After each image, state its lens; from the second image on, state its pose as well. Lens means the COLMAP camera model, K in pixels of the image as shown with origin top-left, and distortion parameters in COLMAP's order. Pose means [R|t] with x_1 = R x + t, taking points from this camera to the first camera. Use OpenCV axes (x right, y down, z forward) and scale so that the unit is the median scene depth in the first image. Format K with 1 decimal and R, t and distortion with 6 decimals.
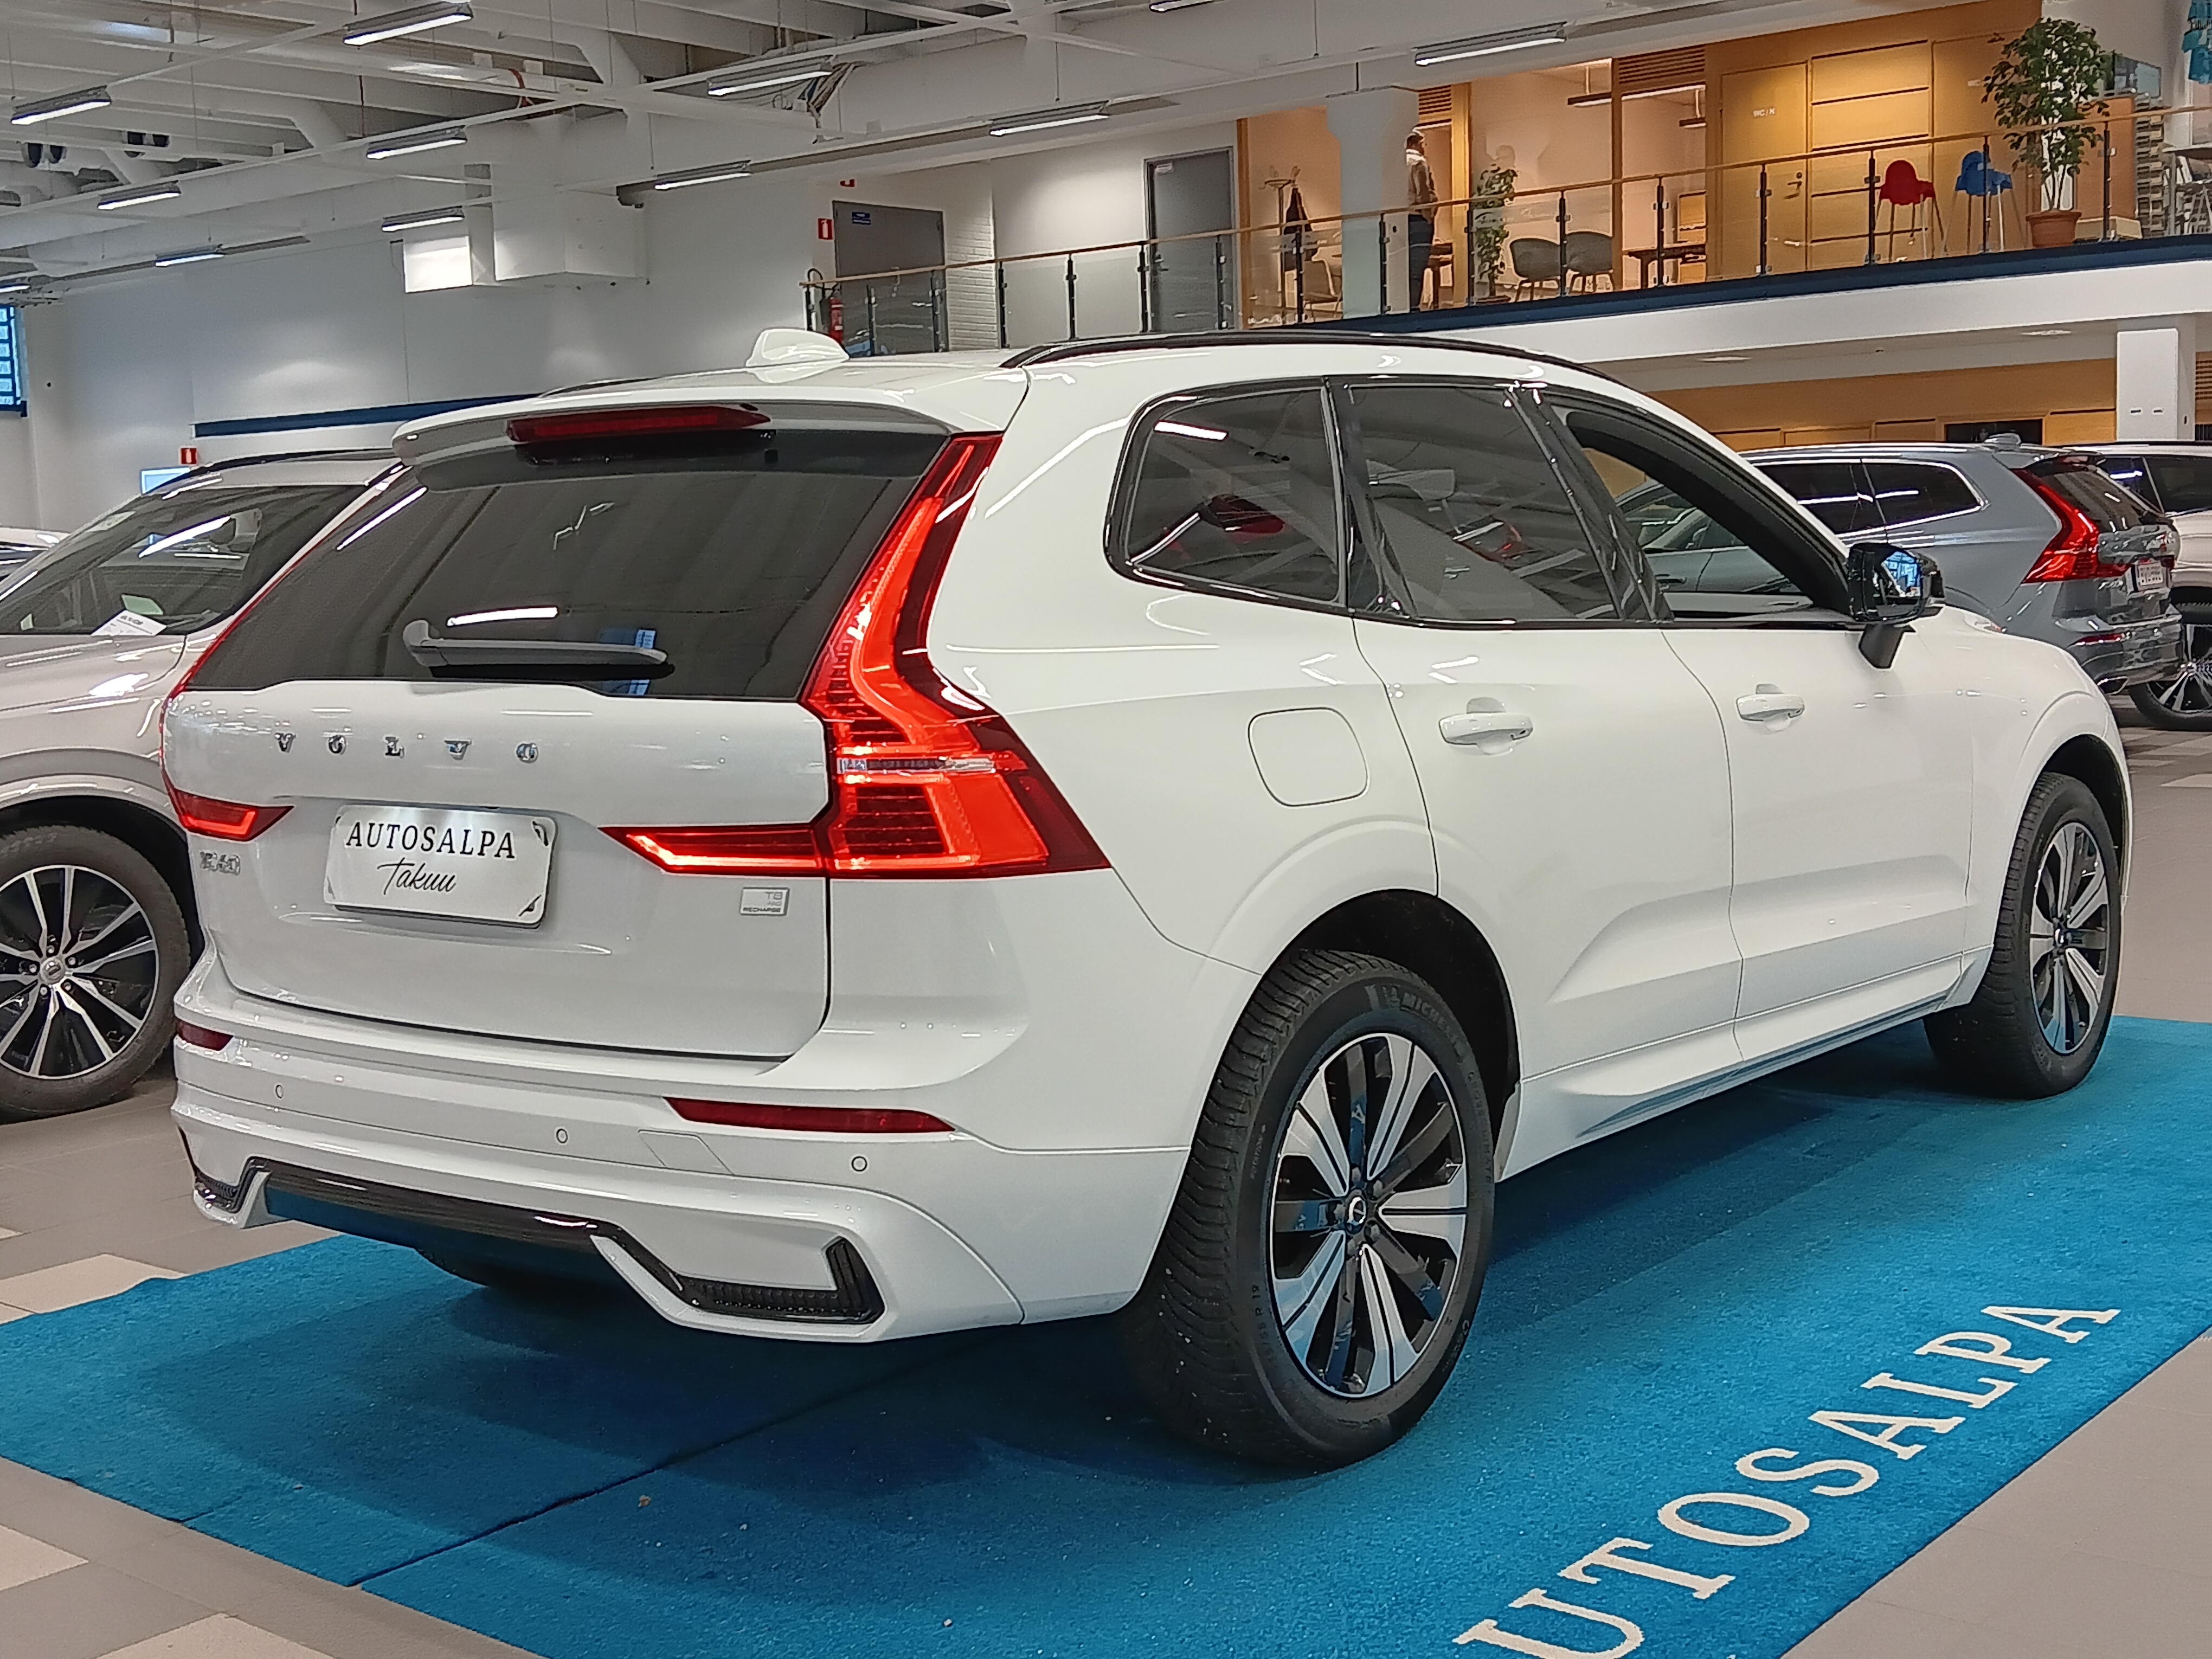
lens RADIAL K [[2650.8, 0, 1106.0], [0, 2650.8, 829.5], [0, 0, 1]] dist [0.162875, -0.346546]
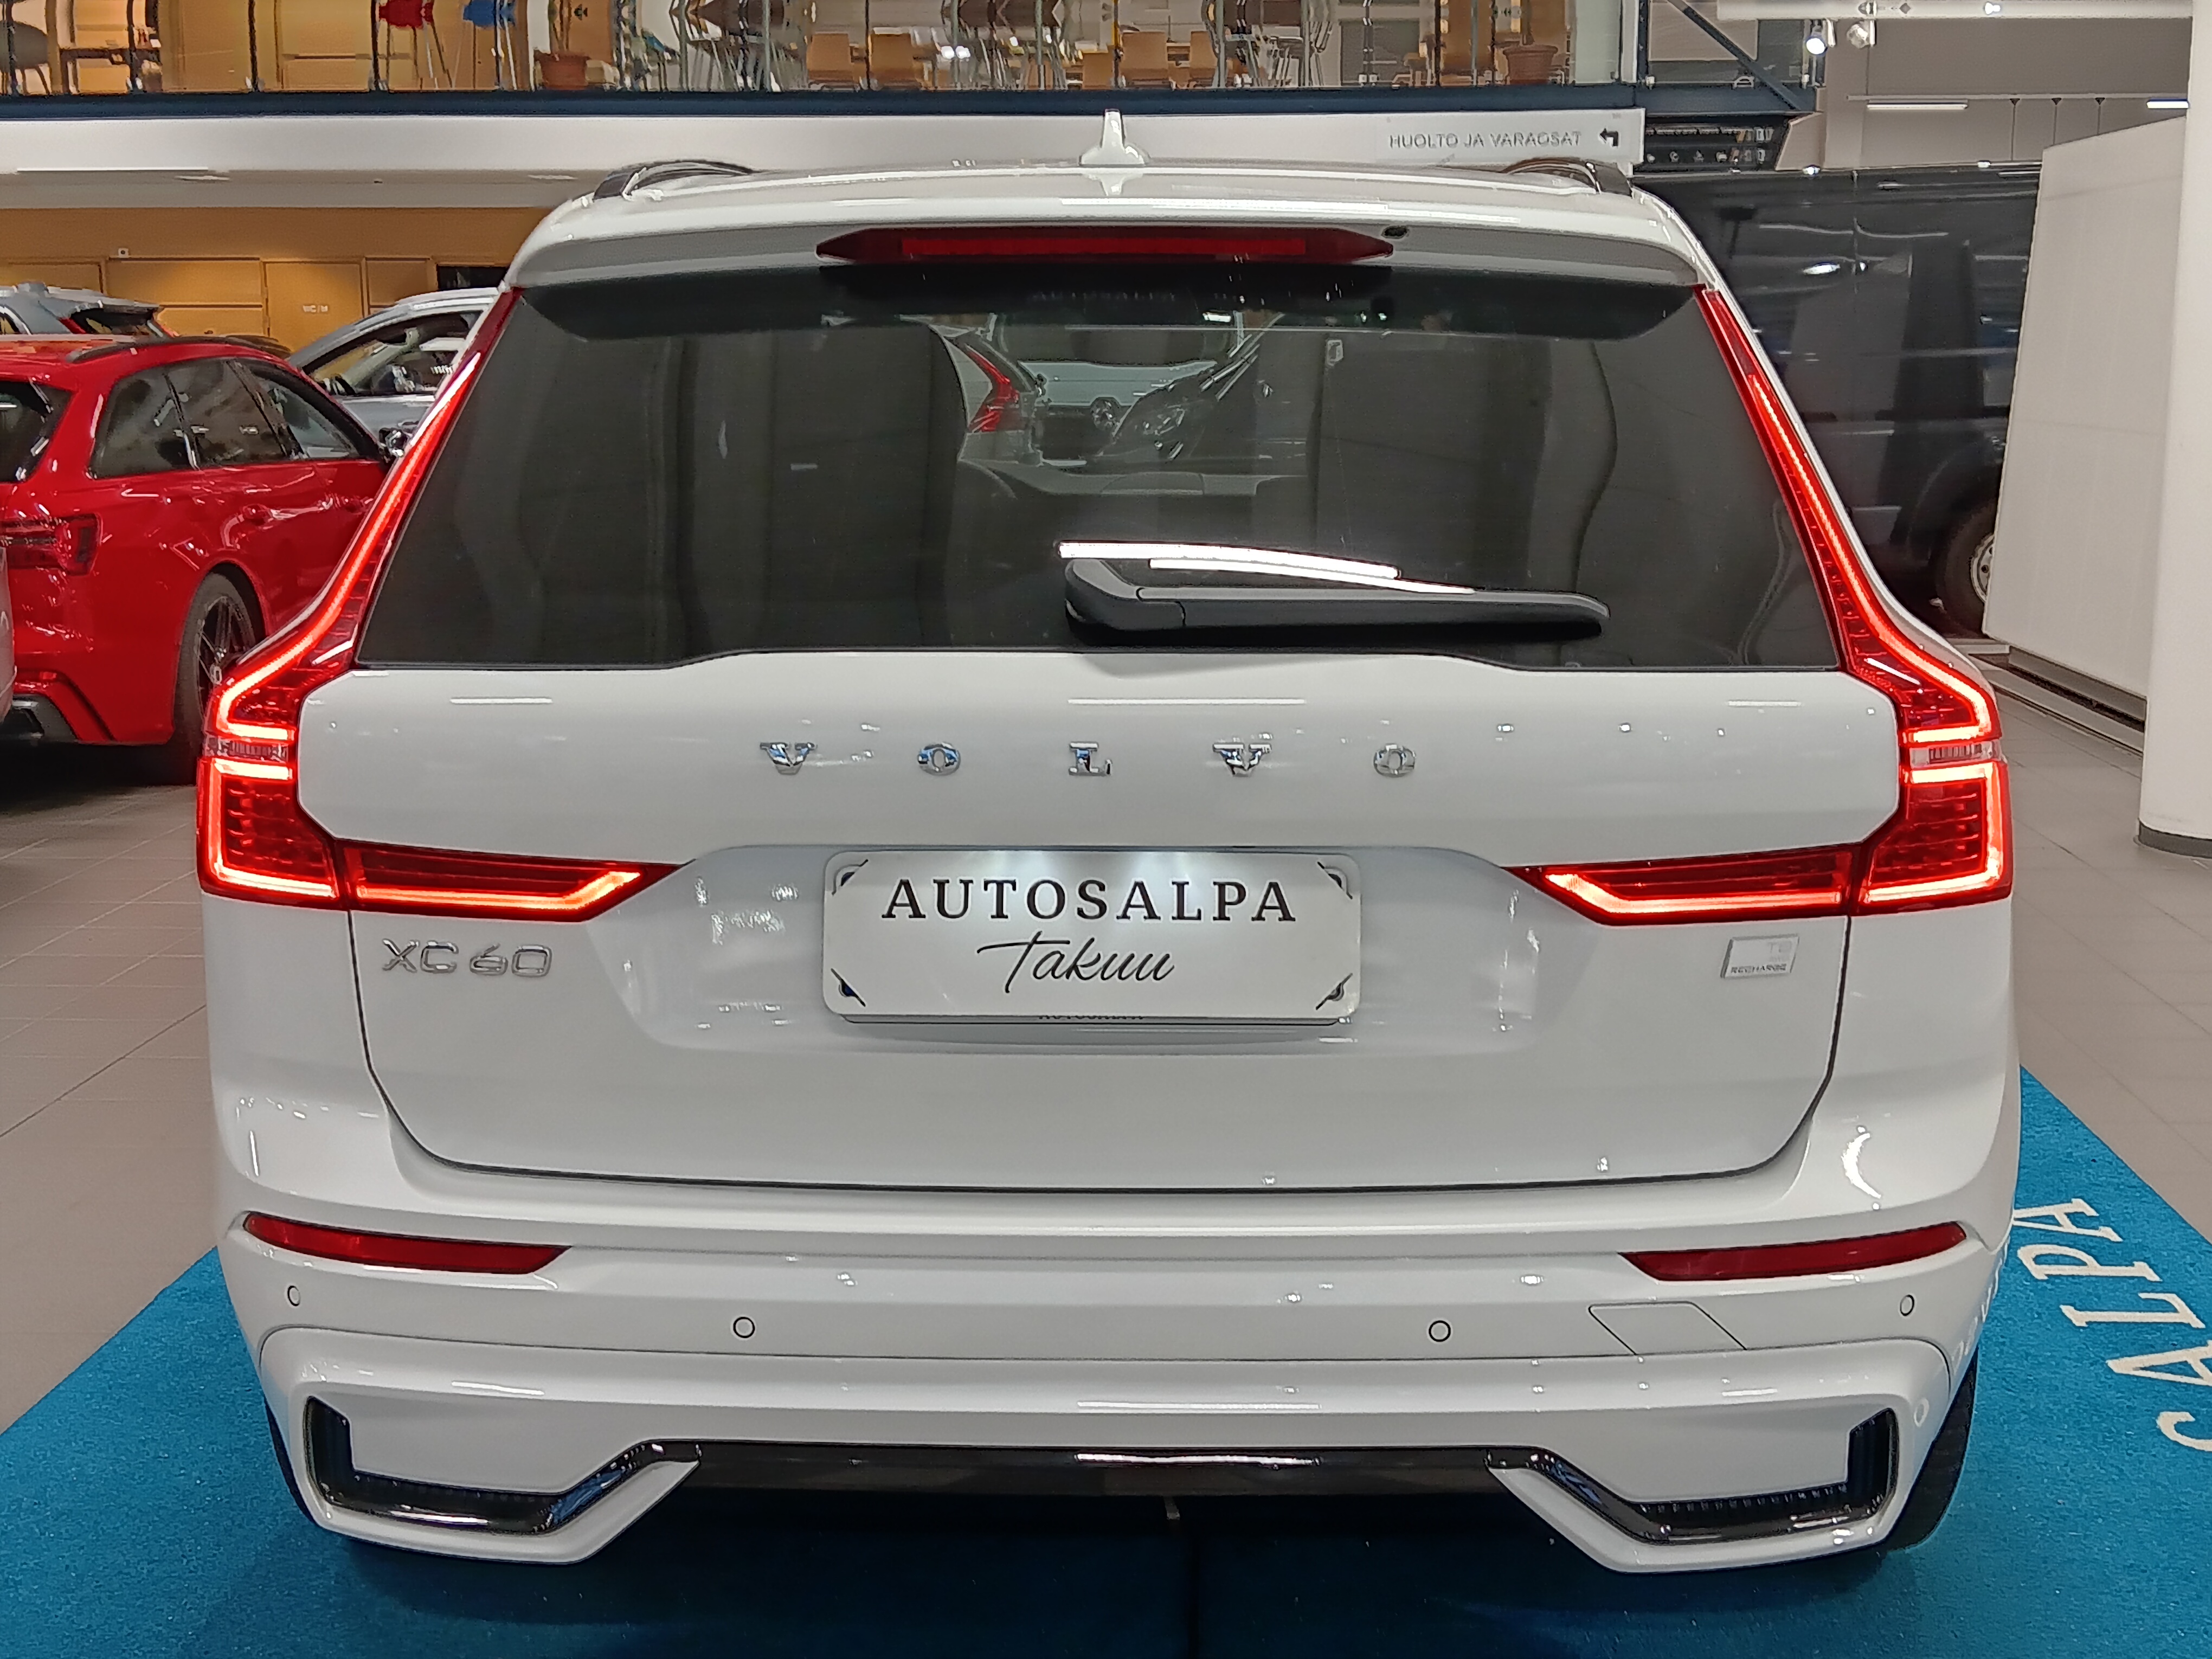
lens RADIAL K [[2650.8, 0, 1106.0], [0, 2650.8, 829.5], [0, 0, 1]] dist [0.162875, -0.346546]
pose [[0.799587, -0.075840, 0.595742, -0.643791], [0.040322, 0.996535, 0.072744, -0.060575], [-0.599195, -0.034143, 0.799875, 0.509909]]
